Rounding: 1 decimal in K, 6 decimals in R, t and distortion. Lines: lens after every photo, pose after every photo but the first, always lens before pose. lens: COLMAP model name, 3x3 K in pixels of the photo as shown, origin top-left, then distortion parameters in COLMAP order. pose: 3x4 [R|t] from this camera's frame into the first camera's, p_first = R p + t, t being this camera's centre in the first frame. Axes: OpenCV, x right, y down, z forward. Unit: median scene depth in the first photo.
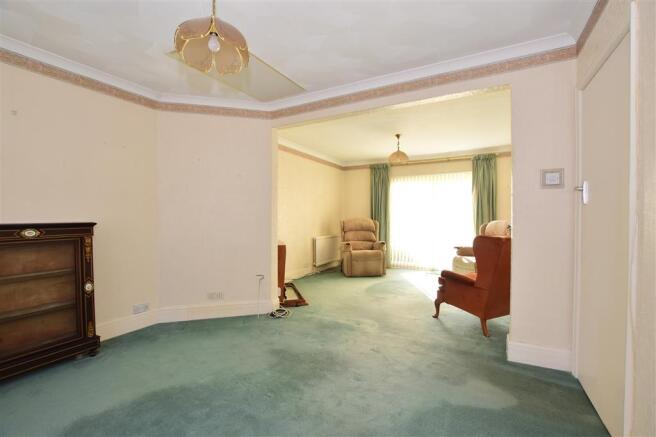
lens RADIAL K [[292.6, 0, 329.5], [0, 292.6, 219.0], [0, 0, 1]] dist [-0.032075, 0.000466]
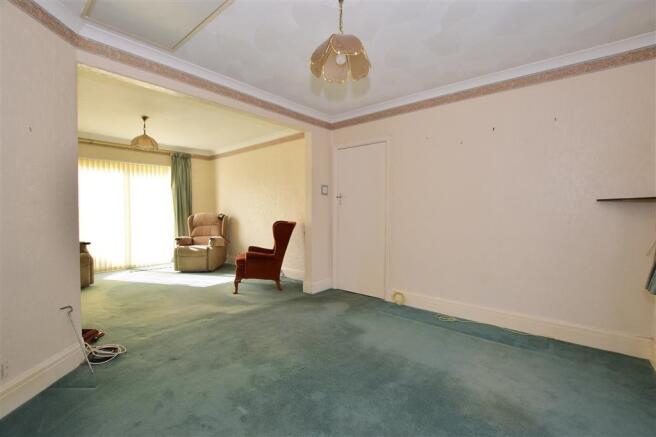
lens RADIAL K [[292.6, 0, 329.5], [0, 292.6, 219.0], [0, 0, 1]] dist [-0.032075, 0.000466]
pose [[0.193867, -0.026323, 0.980675, -0.528525], [0.002394, 0.999650, 0.026359, 0.000347], [-0.981025, -0.002762, 0.193862, 0.280105]]
